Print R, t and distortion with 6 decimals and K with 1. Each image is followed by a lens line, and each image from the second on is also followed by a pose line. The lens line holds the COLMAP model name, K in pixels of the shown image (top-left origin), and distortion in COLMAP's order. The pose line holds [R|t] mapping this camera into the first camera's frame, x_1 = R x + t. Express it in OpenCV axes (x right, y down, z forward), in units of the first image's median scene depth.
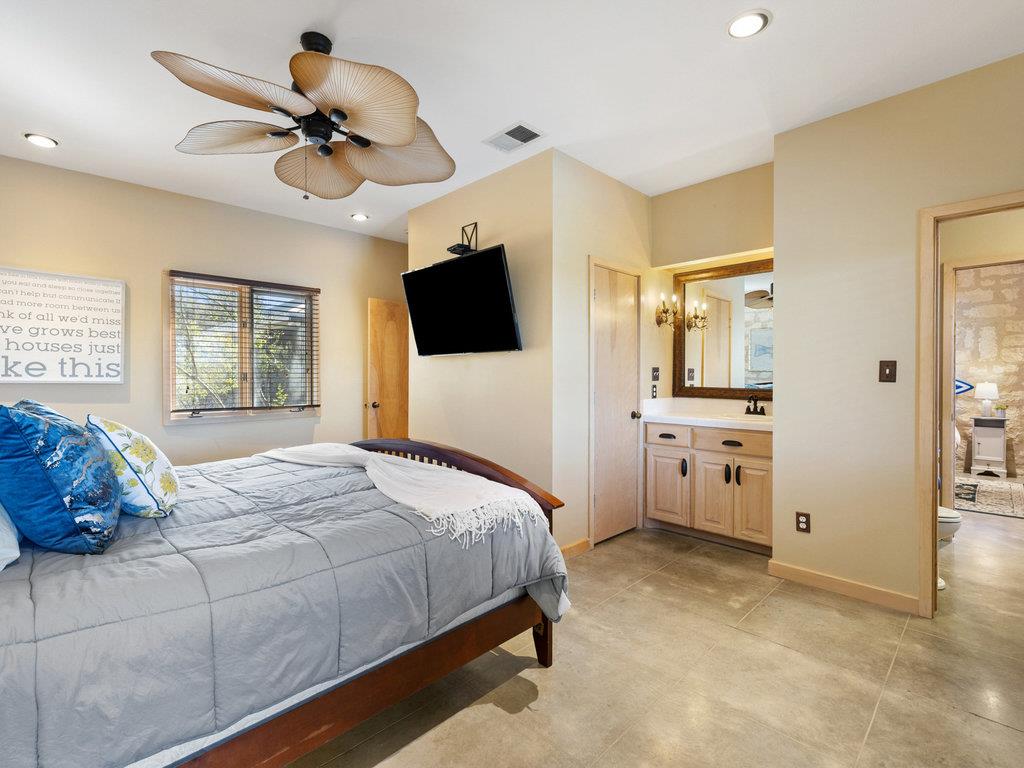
lens RADIAL K [[469.9, 0, 514.6], [0, 469.9, 379.4], [0, 0, 1]] dist [0.001372, 0.000017]
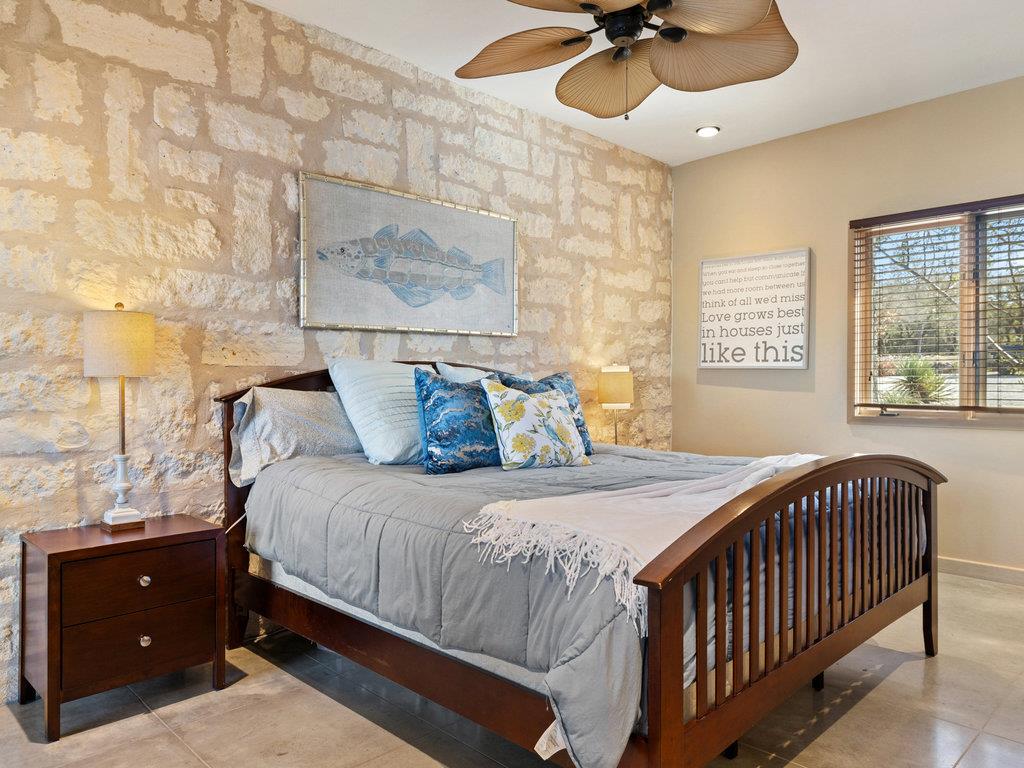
lens RADIAL K [[701.7, 0, 513.7], [0, 701.7, 383.4], [0, 0, 1]] dist [-0.008275, -0.001046]
pose [[0.001842, 0.001478, -0.999997, 0.461762], [-0.007653, 0.999970, 0.001464, 0.039956], [0.999969, 0.007650, 0.001853, 0.501042]]
